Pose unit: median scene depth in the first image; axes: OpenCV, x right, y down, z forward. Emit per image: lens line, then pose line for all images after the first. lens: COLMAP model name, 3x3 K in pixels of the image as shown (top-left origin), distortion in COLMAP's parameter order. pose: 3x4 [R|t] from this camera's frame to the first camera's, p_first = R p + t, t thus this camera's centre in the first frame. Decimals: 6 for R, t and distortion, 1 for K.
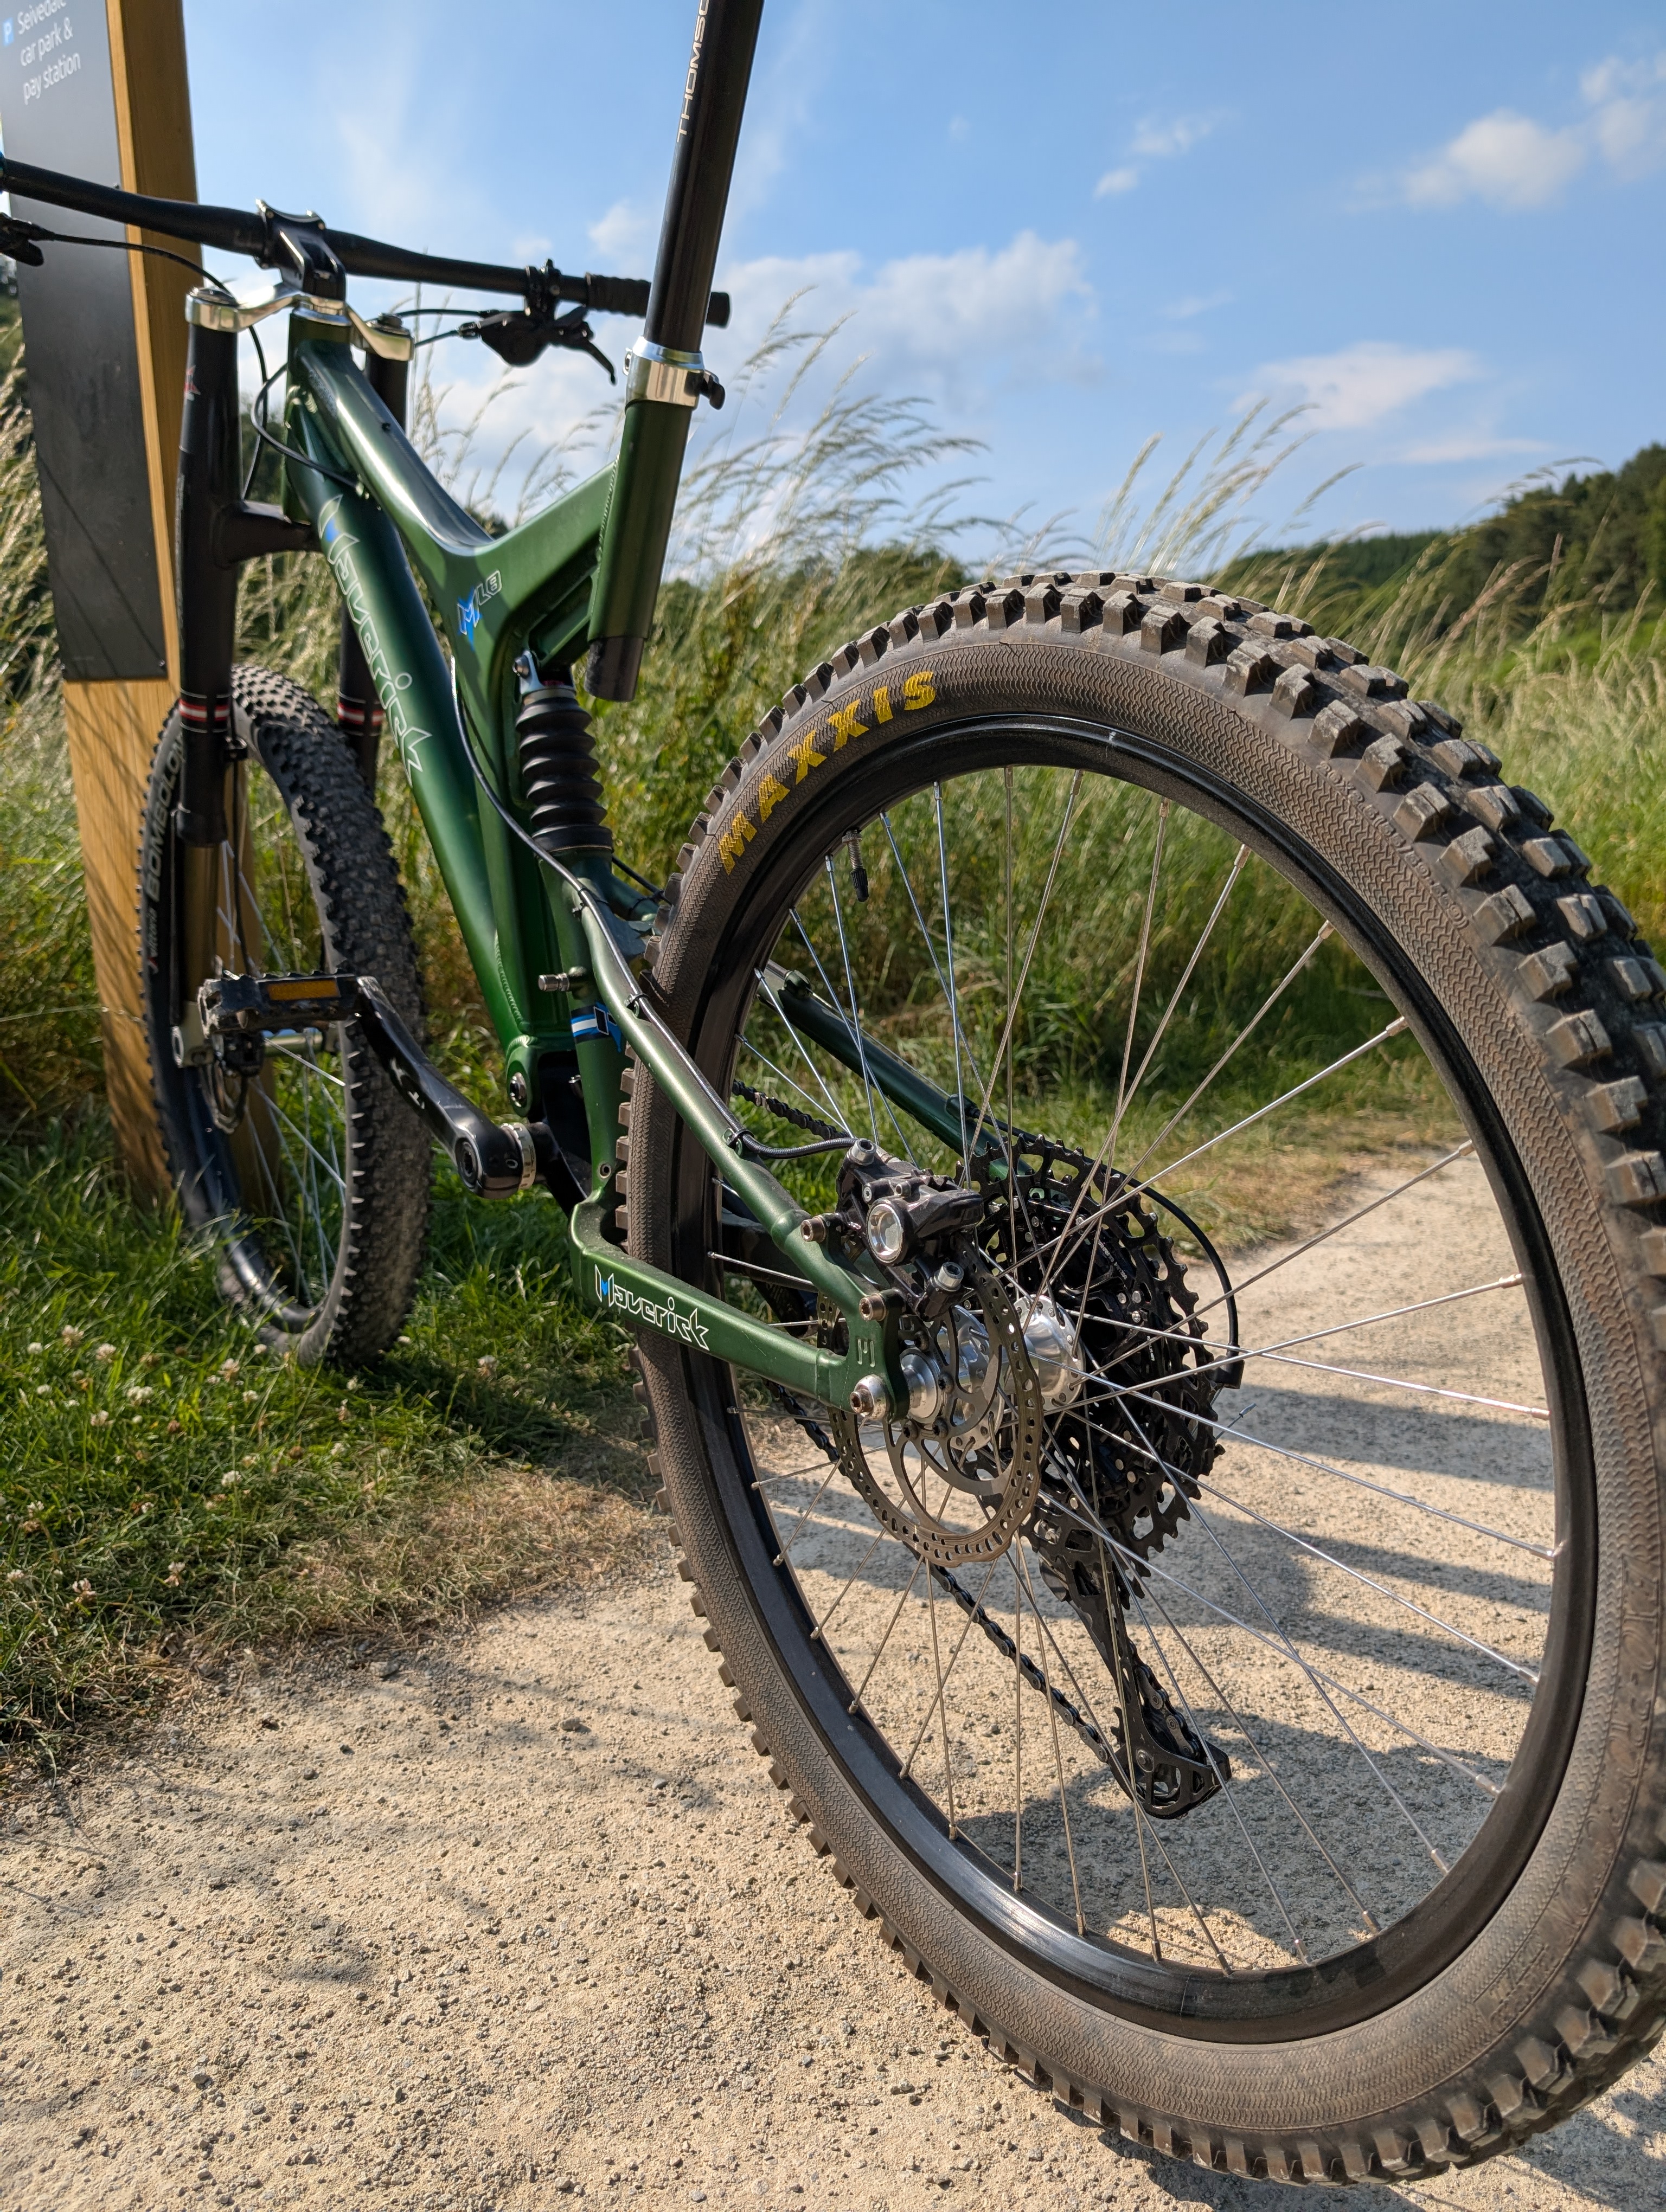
lens RADIAL K [[1615.5, 0, 840.4], [0, 1615.5, 1132.4], [0, 0, 1]] dist [0.006115, -0.008826]
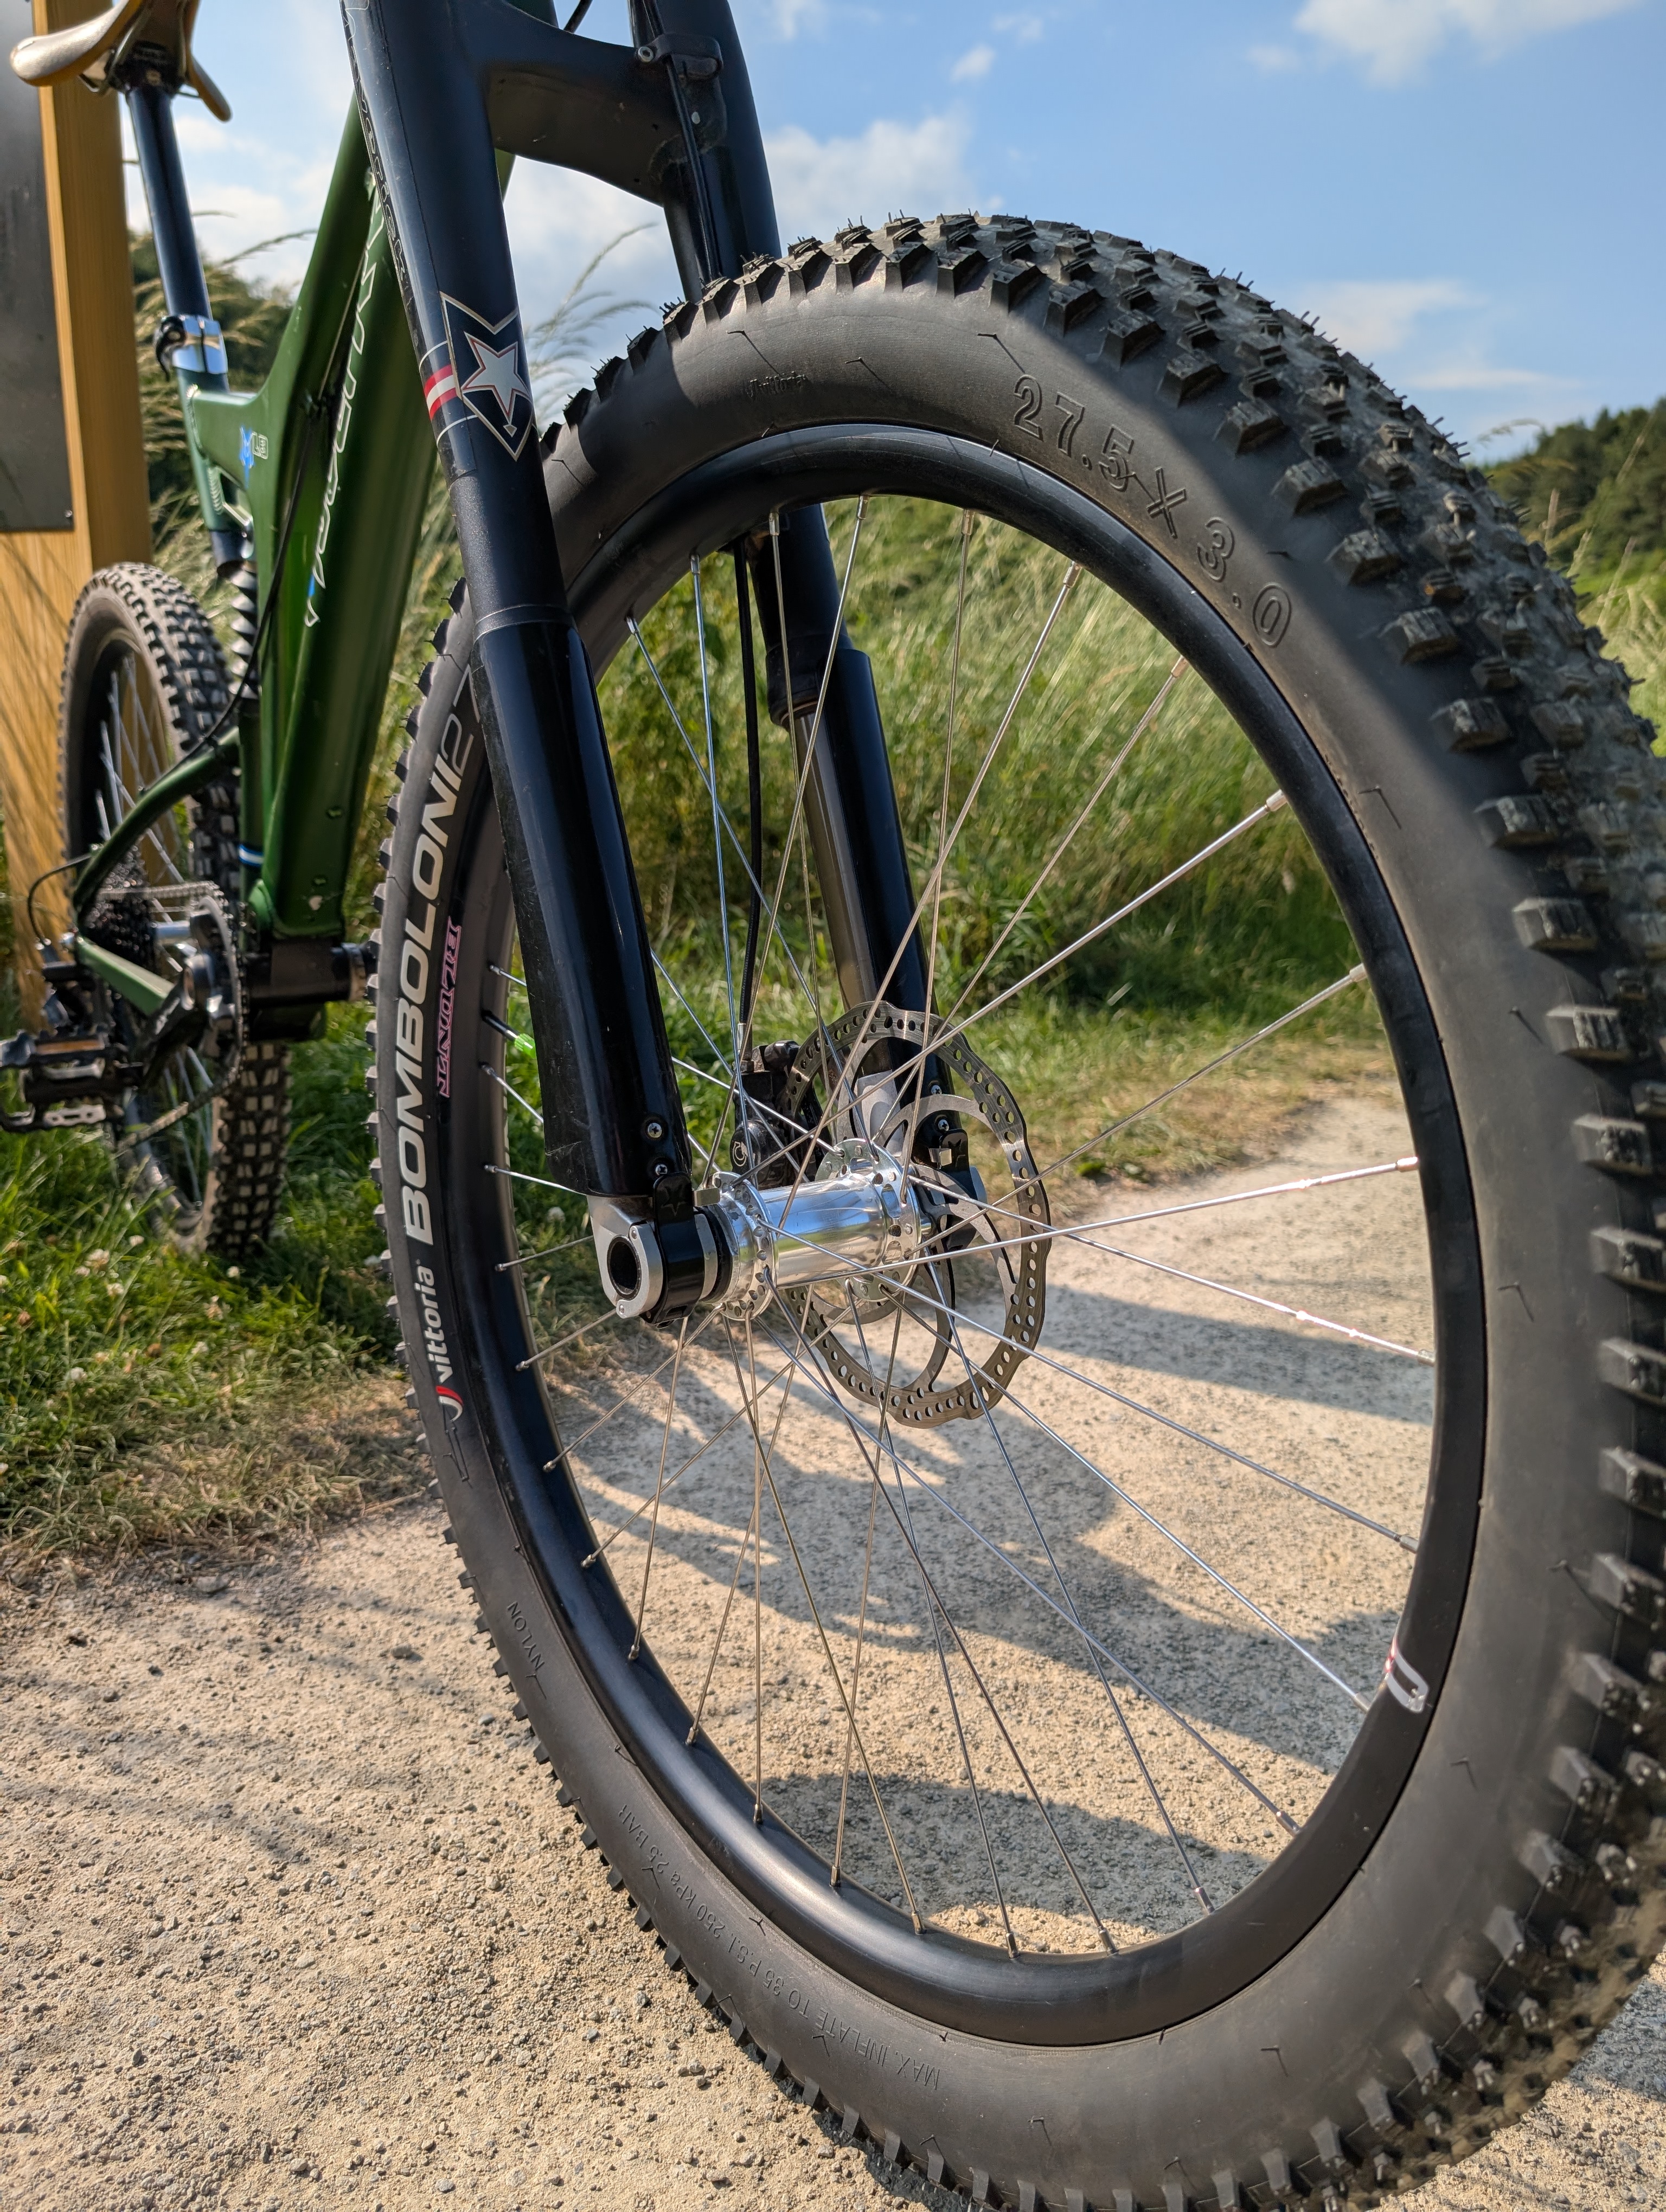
lens RADIAL K [[1615.5, 0, 841.2], [0, 1615.5, 1103.2], [0, 0, 1]] dist [0.006115, -0.008826]
pose [[0.999374, 0.035343, 0.001256, 0.084863], [-0.035365, 0.998839, 0.032721, 0.012818], [-0.000098, -0.032744, 0.999464, 0.090628]]
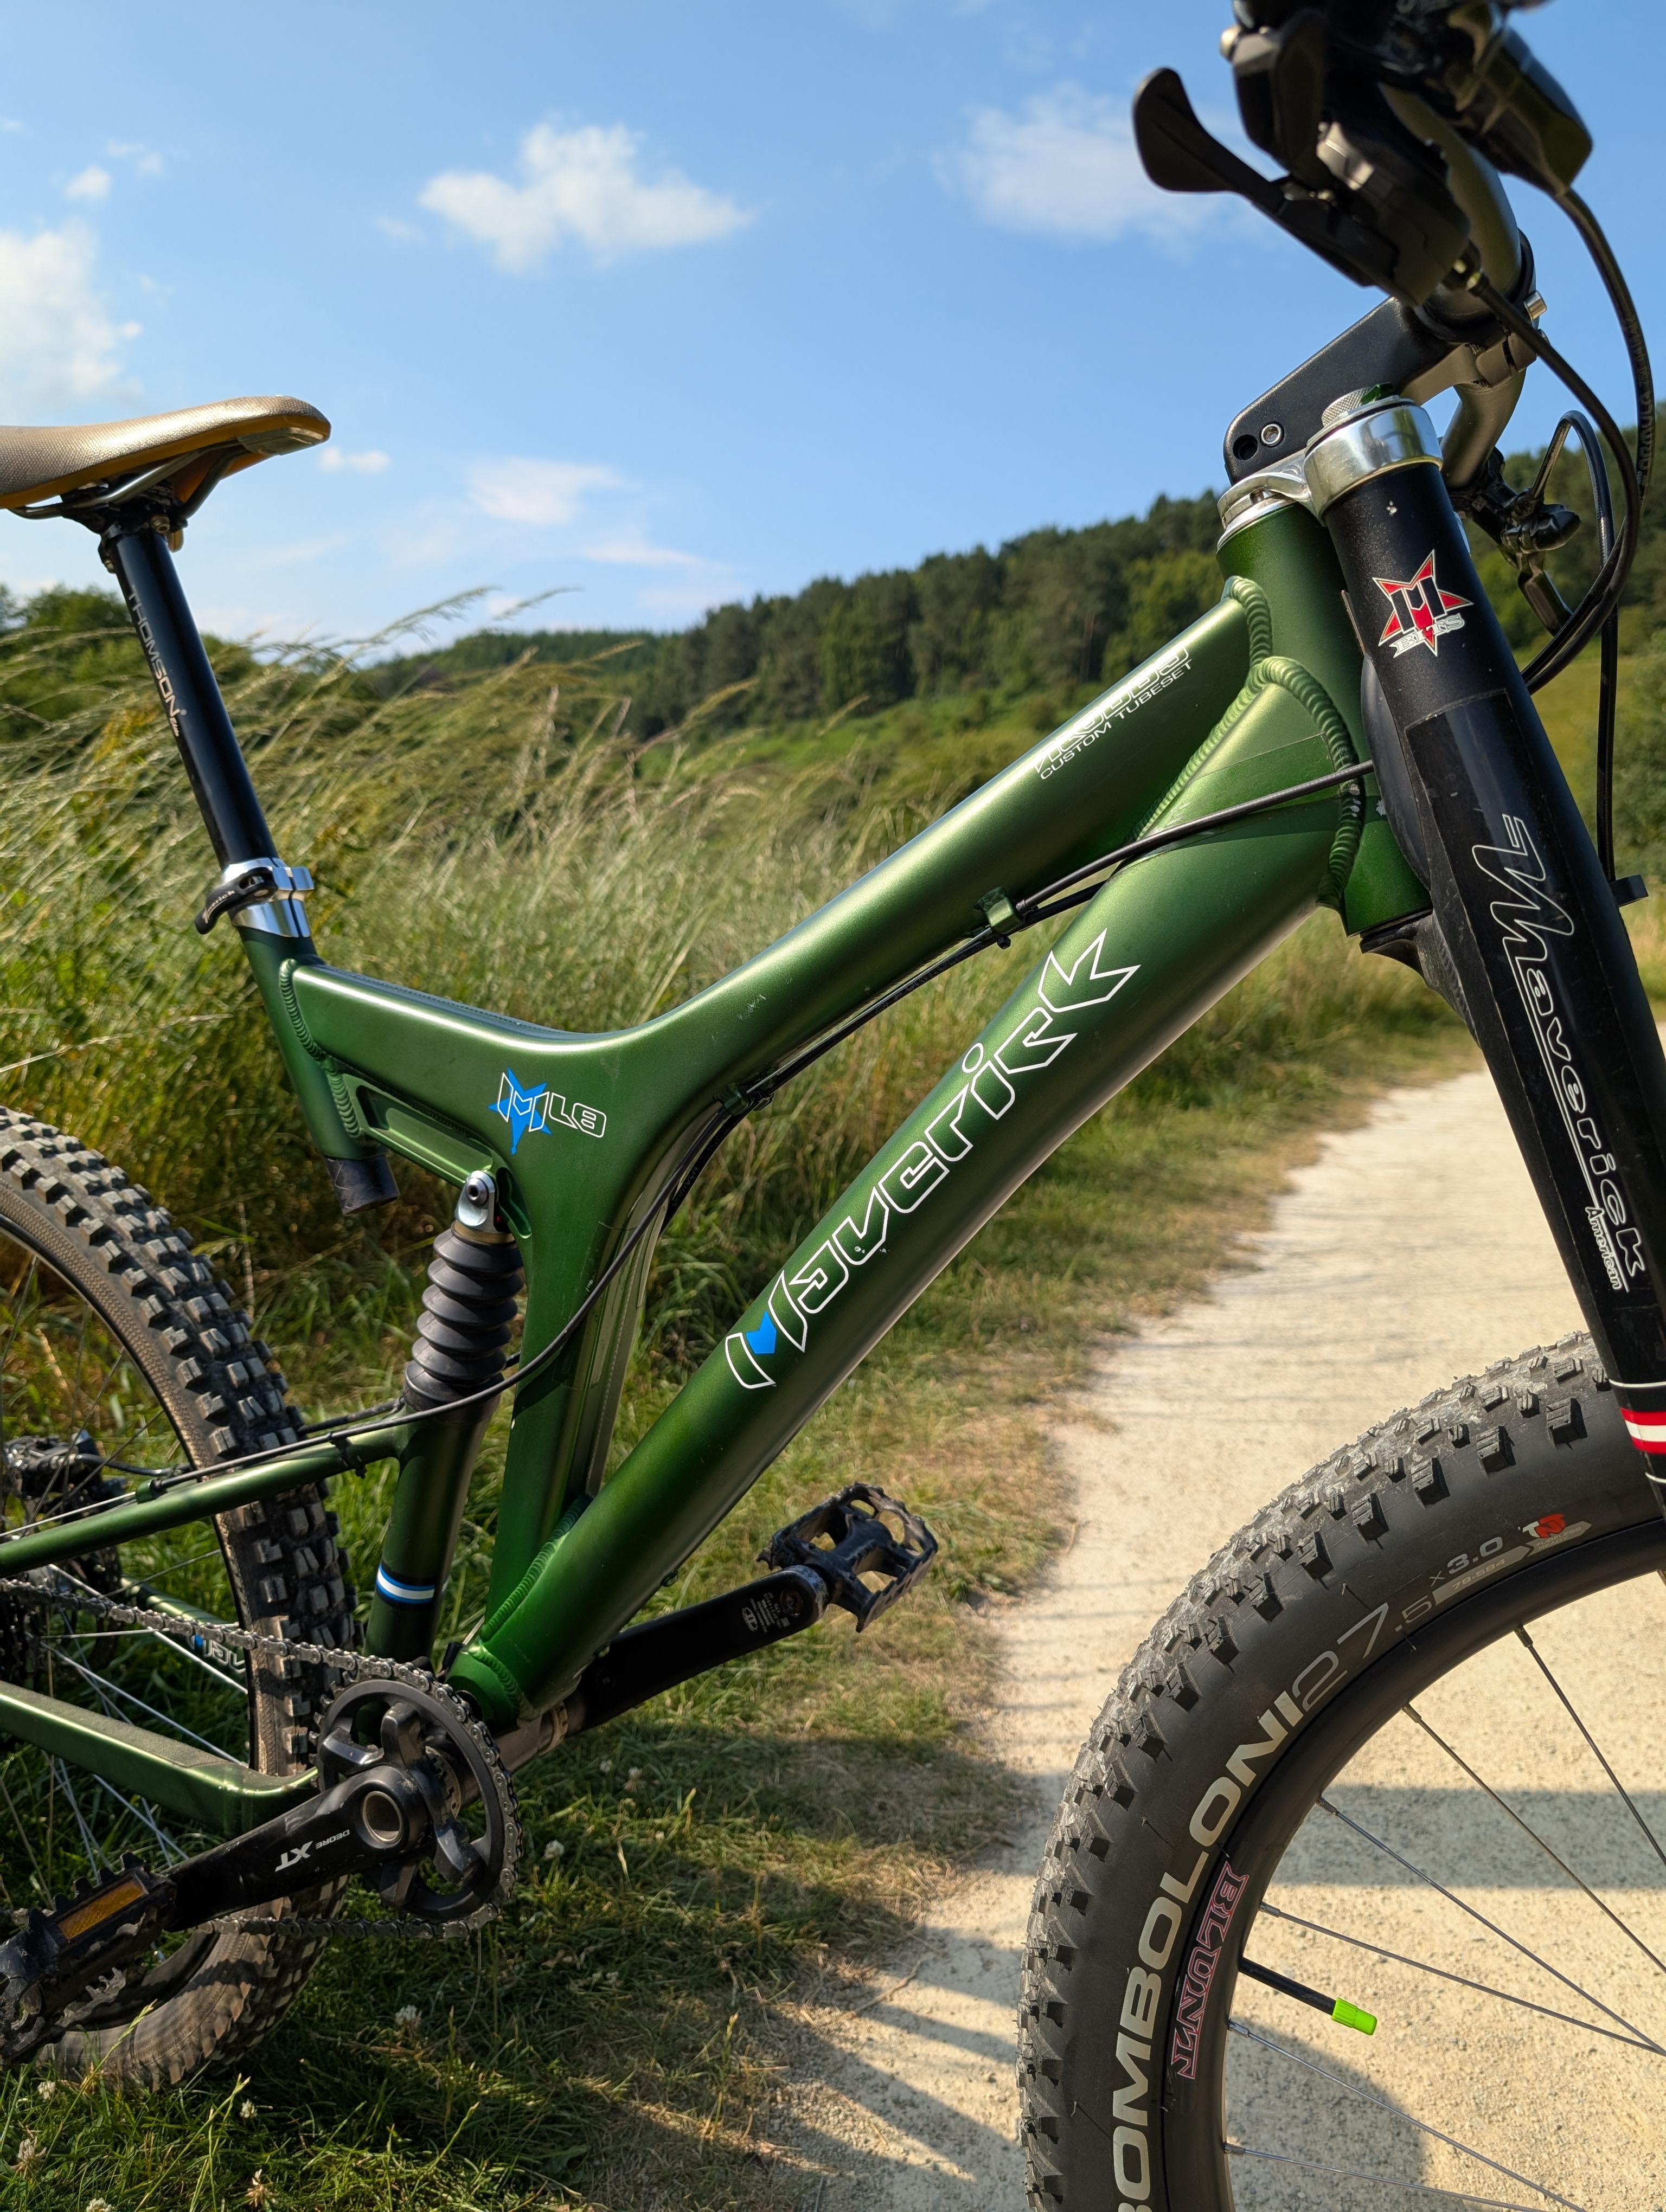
lens RADIAL K [[1615.5, 0, 840.3], [0, 1615.5, 1105.2], [0, 0, 1]] dist [0.006115, -0.008826]
pose [[0.894883, -0.026124, 0.445537, -0.585312], [0.051944, 0.997597, -0.045838, -0.354948], [-0.443269, 0.064162, 0.894090, 0.428048]]
